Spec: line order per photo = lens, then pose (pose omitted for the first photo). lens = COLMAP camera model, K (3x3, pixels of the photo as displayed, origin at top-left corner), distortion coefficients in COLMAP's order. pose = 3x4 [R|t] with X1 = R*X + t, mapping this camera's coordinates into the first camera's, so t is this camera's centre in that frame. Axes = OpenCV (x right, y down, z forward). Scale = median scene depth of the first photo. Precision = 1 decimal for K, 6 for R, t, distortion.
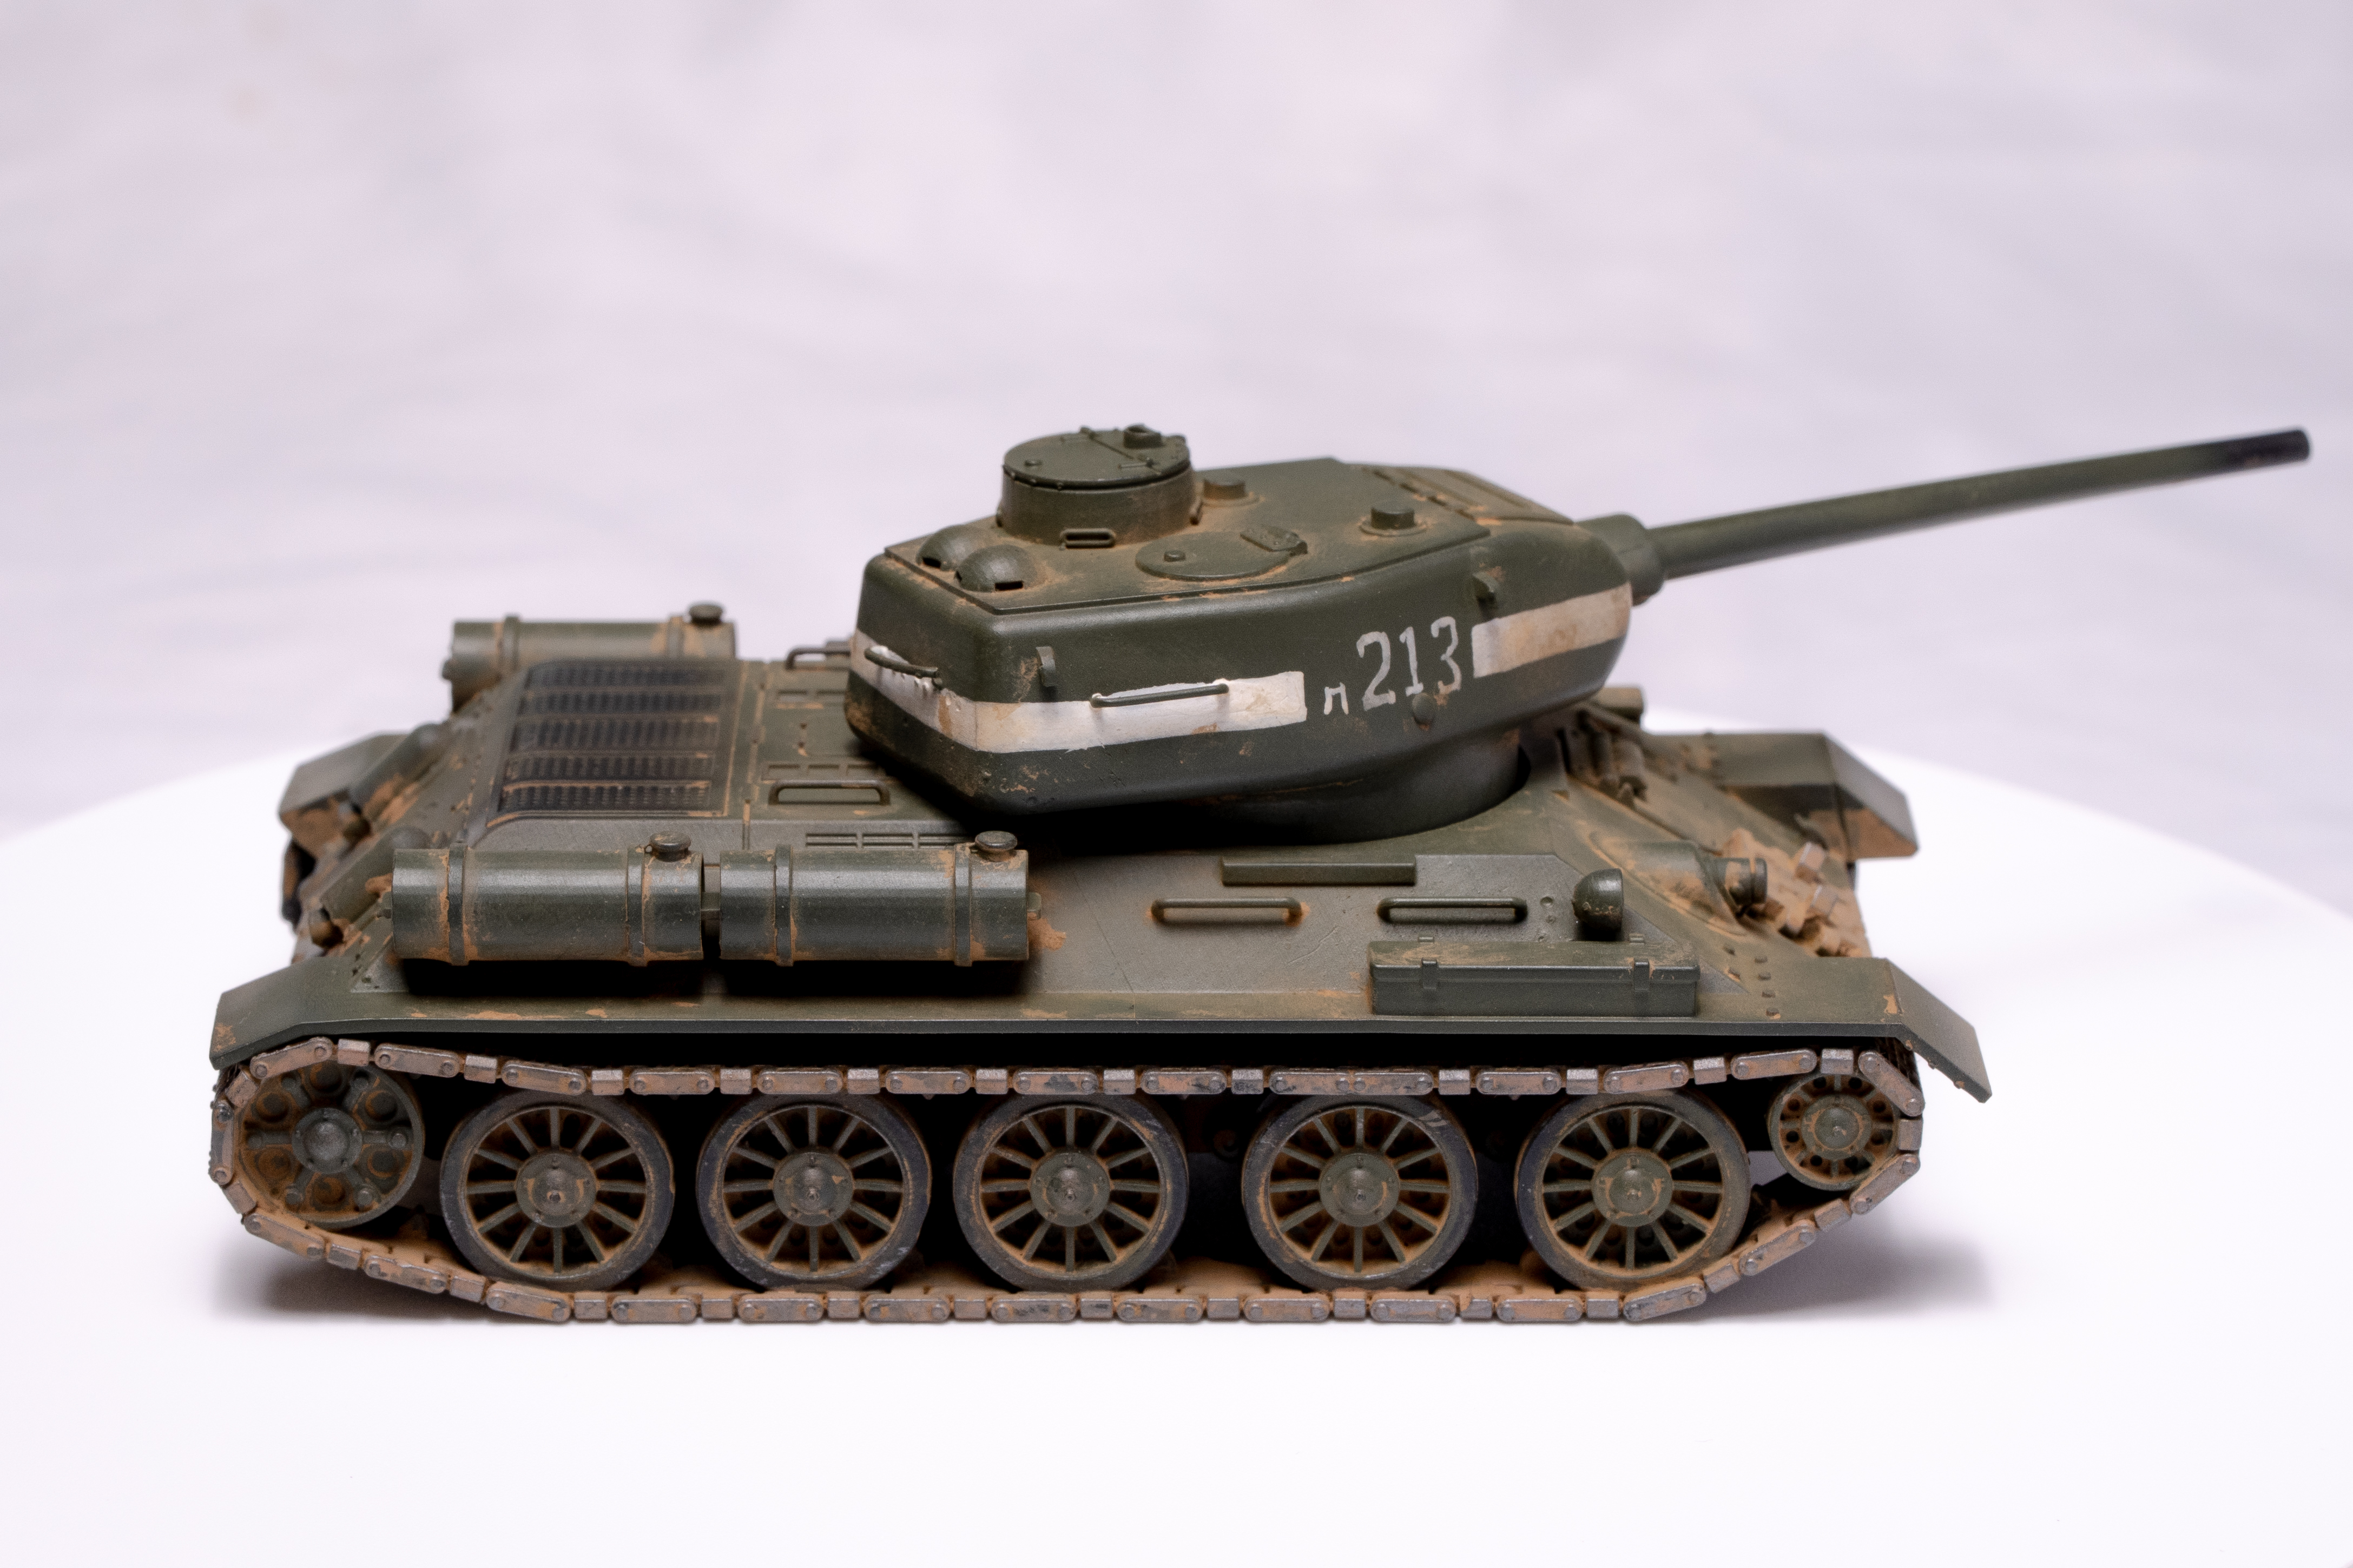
lens RADIAL K [[3440.3, 0, 1176.5], [0, 3440.3, 784.0], [0, 0, 1]] dist [0.066708, -0.058764]
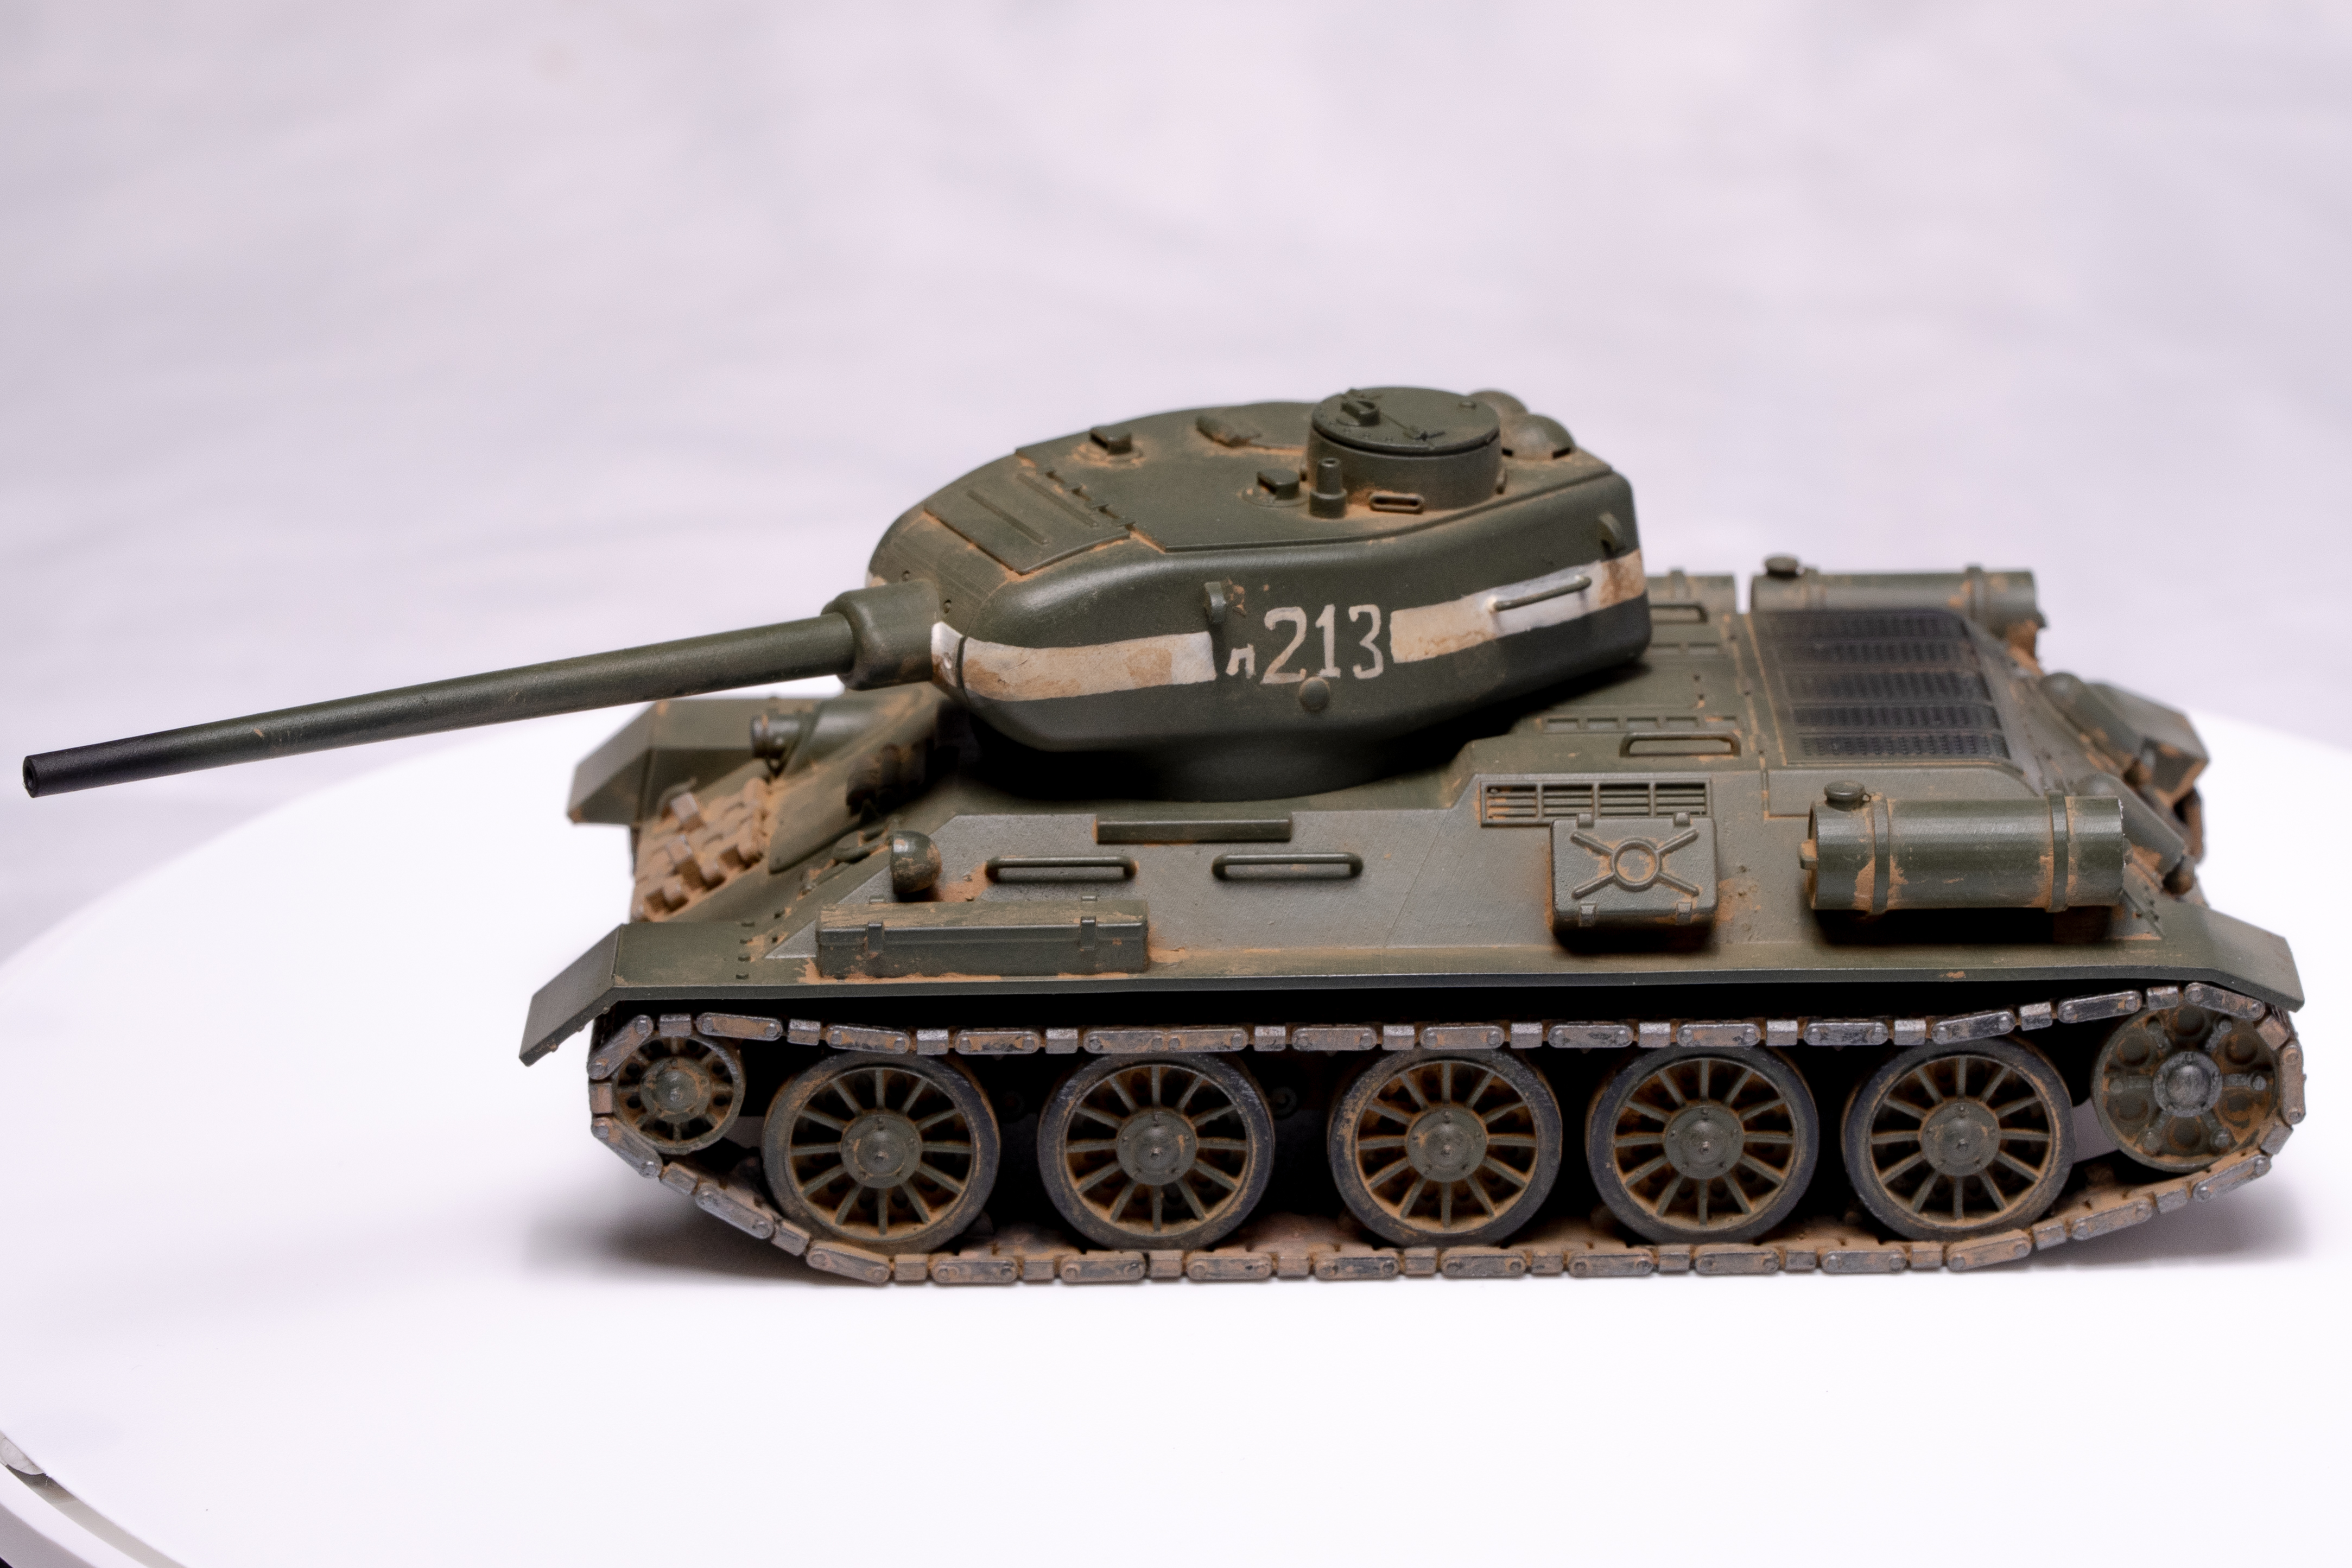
lens RADIAL K [[3432.8, 0, 1167.9], [0, 3432.8, 688.8], [0, 0, 1]] dist [0.137341, -1.079875]
pose [[0.998728, -0.005723, 0.050100, -0.146465], [0.006512, 0.999857, -0.015602, 0.000426], [-0.050004, 0.015908, 0.998622, 0.003848]]
